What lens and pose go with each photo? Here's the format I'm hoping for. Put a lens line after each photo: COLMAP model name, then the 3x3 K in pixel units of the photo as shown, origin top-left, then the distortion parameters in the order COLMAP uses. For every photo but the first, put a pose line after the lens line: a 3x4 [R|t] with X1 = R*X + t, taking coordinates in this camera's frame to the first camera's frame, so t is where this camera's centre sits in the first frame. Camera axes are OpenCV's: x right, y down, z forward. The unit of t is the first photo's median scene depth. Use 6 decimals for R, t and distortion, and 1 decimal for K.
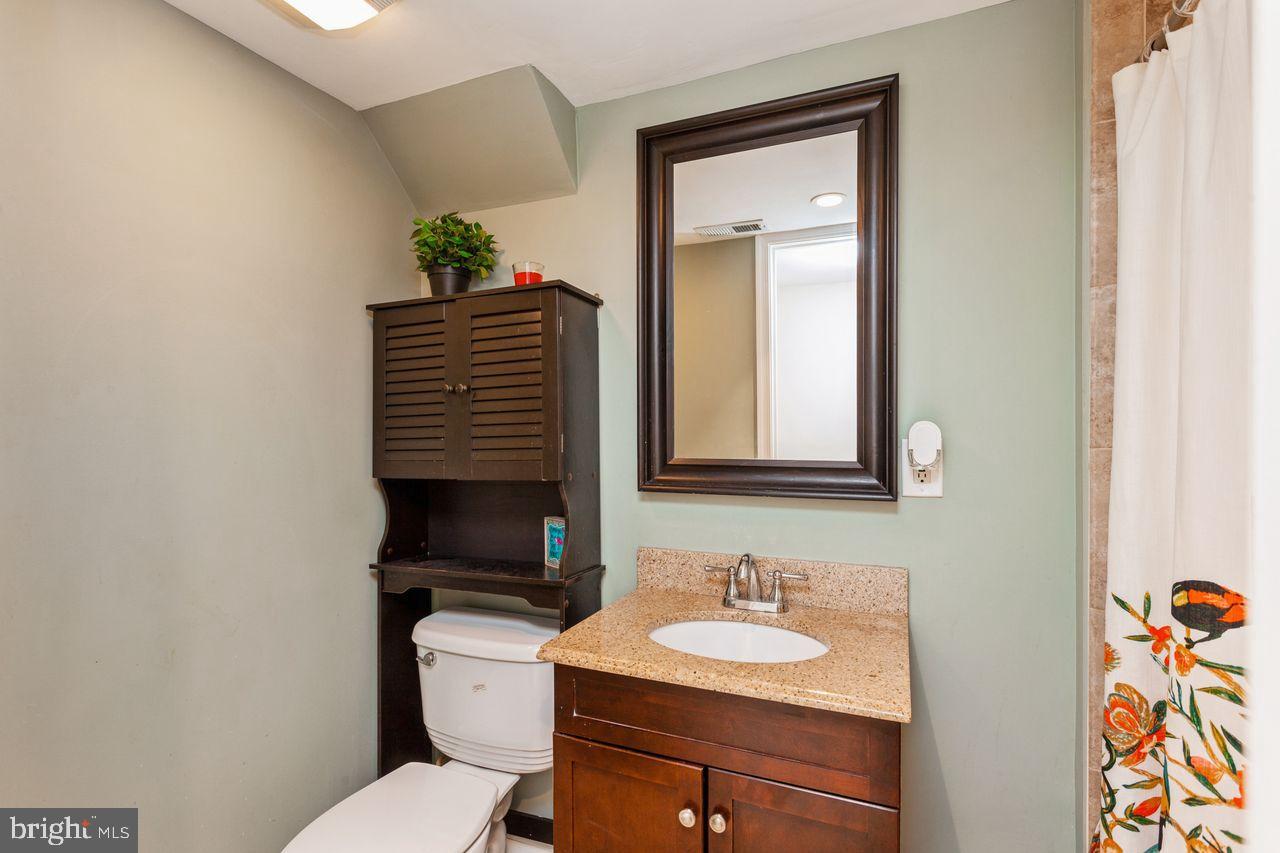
lens RADIAL K [[622.6, 0, 635.4], [0, 622.6, 443.9], [0, 0, 1]] dist [0.003310, 0.000219]
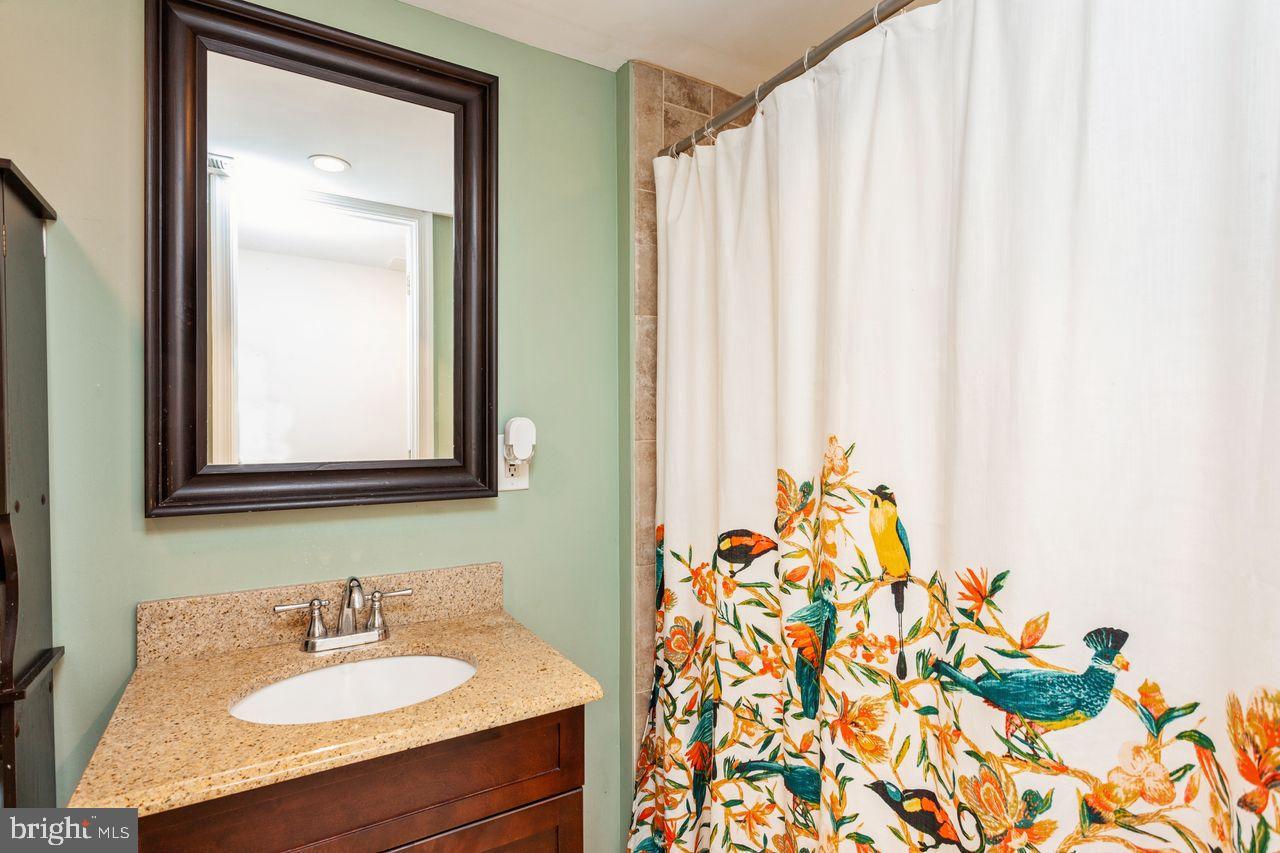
lens RADIAL K [[638.6, 0, 641.0], [0, 638.6, 429.6], [0, 0, 1]] dist [0.000961, -0.000276]
pose [[0.570083, -0.001827, 0.821585, -0.379472], [0.015799, 0.999837, -0.008739, -0.004628], [-0.821435, 0.017962, 0.570019, 0.275270]]
